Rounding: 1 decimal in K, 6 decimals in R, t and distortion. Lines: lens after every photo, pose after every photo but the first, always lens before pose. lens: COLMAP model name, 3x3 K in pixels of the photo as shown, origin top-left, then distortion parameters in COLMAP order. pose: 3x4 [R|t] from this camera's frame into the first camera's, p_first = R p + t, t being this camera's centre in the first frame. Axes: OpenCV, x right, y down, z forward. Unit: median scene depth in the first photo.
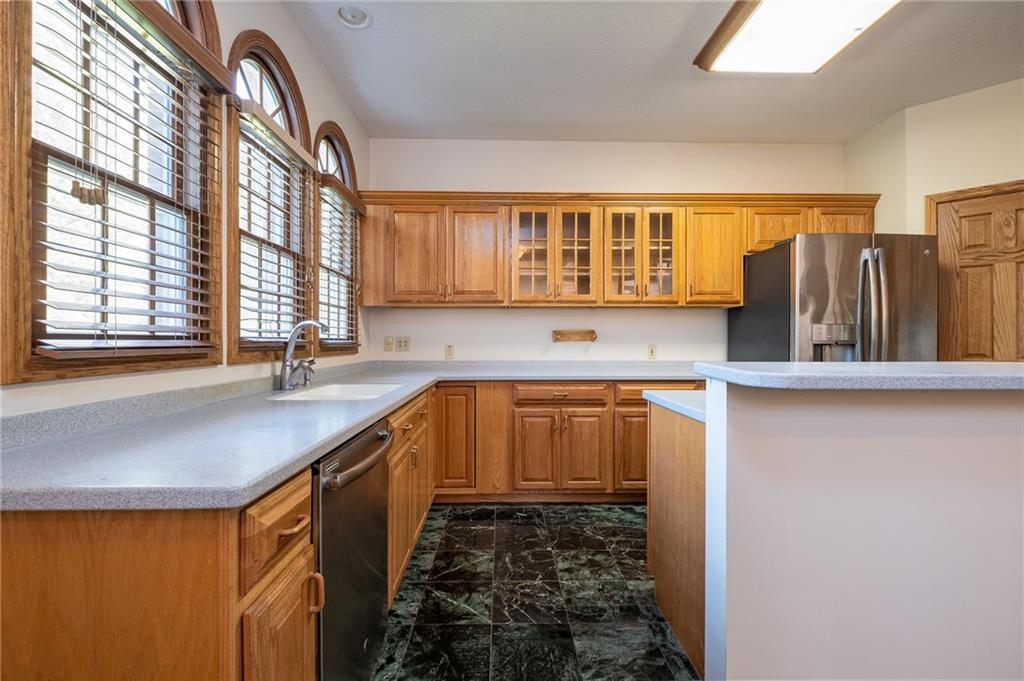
lens RADIAL K [[442.5, 0, 510.2], [0, 442.5, 339.8], [0, 0, 1]] dist [0.003735, -0.002406]
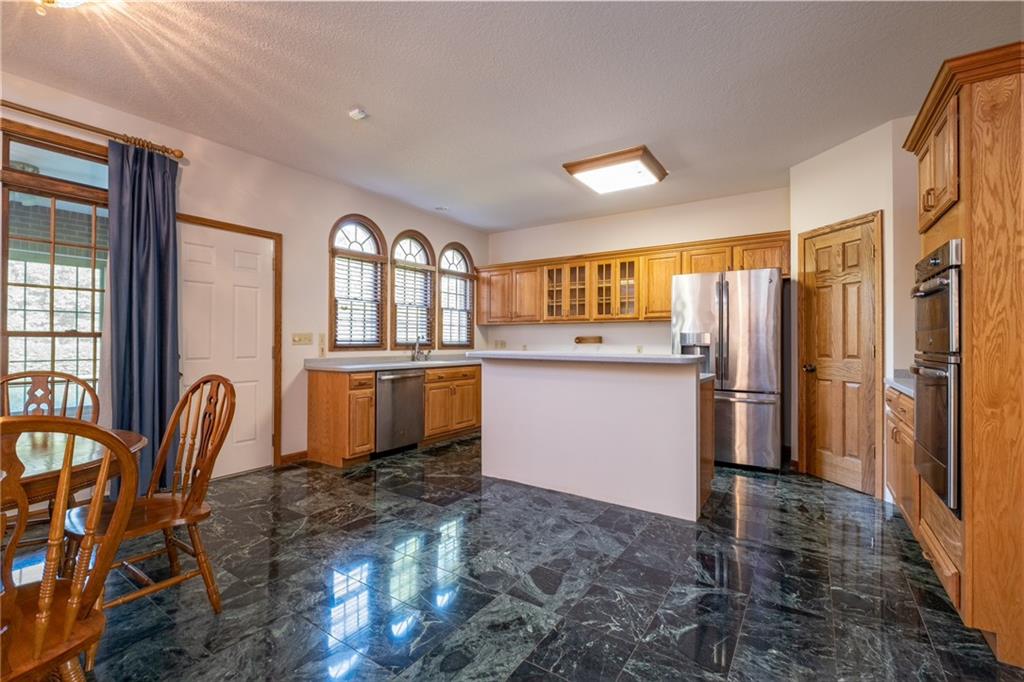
lens RADIAL K [[442.5, 0, 514.2], [0, 442.5, 339.8], [0, 0, 1]] dist [0.003735, -0.002406]
pose [[0.819333, 0.000507, -0.573318, 1.008982], [-0.002723, 0.999992, -0.003007, -0.004687], [0.573312, 0.004024, 0.819327, -0.558728]]
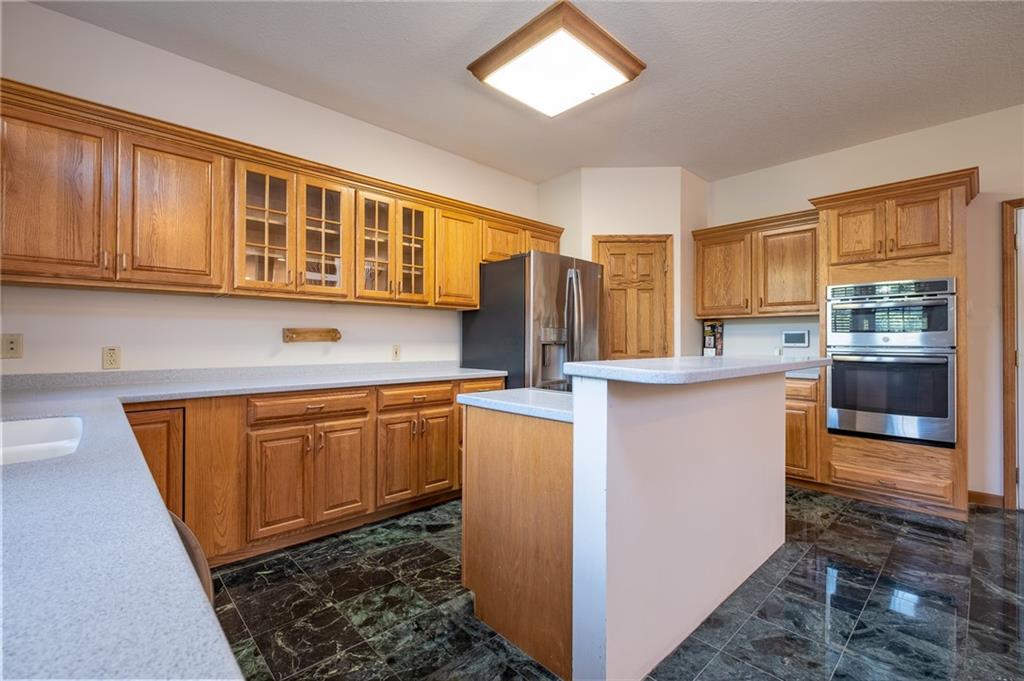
lens RADIAL K [[442.5, 0, 509.7], [0, 442.5, 336.9], [0, 0, 1]] dist [0.003735, -0.002406]
pose [[0.748393, 0.007381, 0.663215, -0.157373], [-0.002703, 0.999964, -0.008078, 0.000110], [-0.663251, 0.004252, 0.748385, 0.152538]]
